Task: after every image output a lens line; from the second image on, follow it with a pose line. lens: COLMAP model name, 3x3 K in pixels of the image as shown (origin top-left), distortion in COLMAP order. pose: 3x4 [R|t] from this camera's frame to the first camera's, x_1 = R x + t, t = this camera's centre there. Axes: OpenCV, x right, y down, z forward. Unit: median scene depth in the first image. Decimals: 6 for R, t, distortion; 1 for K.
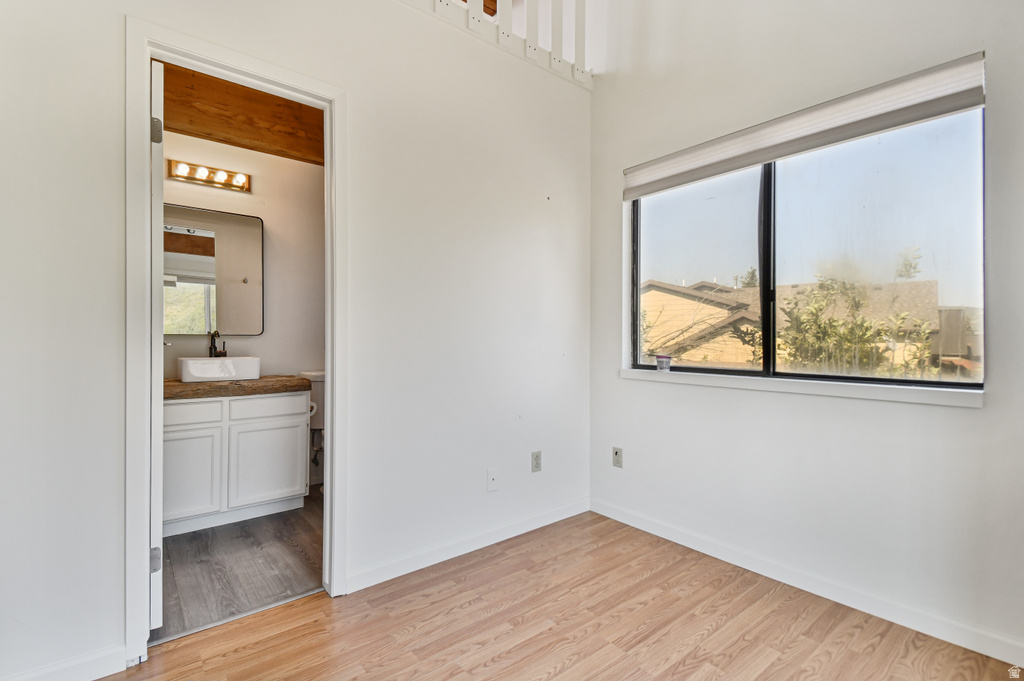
lens RADIAL K [[474.8, 0, 512.0], [0, 474.8, 340.5], [0, 0, 1]] dist [0.023437, -0.000047]
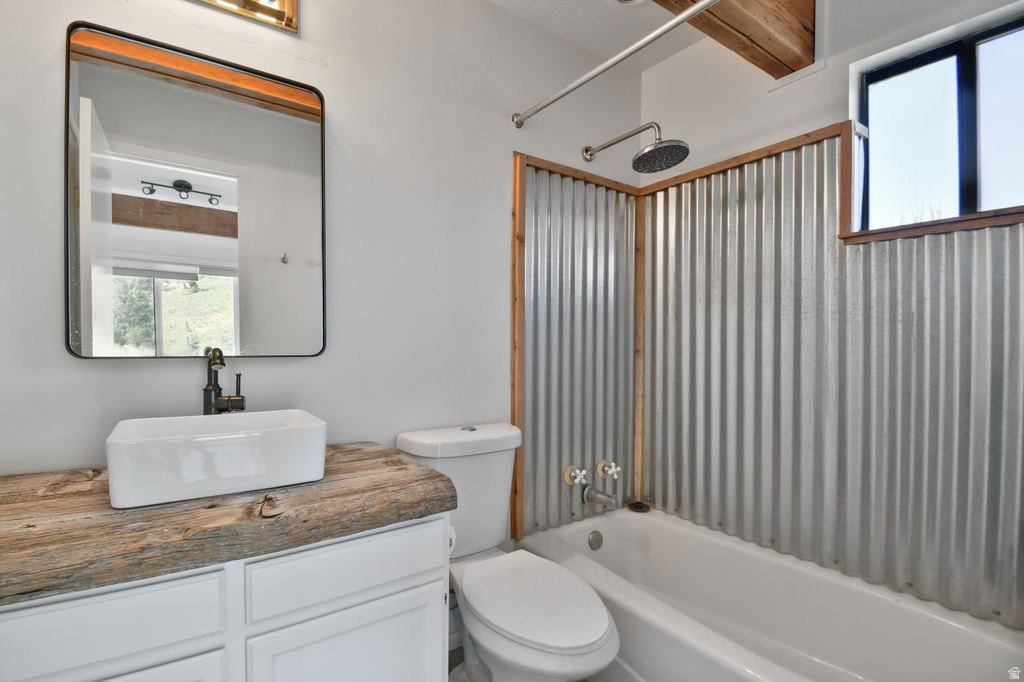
lens RADIAL K [[468.7, 0, 505.2], [0, 468.7, 355.2], [0, 0, 1]] dist [-0.024128, -0.000092]
pose [[0.997591, -0.000761, -0.069362, -0.238541], [0.002285, 0.999757, 0.021908, -0.015812], [0.069329, -0.022013, 0.997351, 0.428386]]
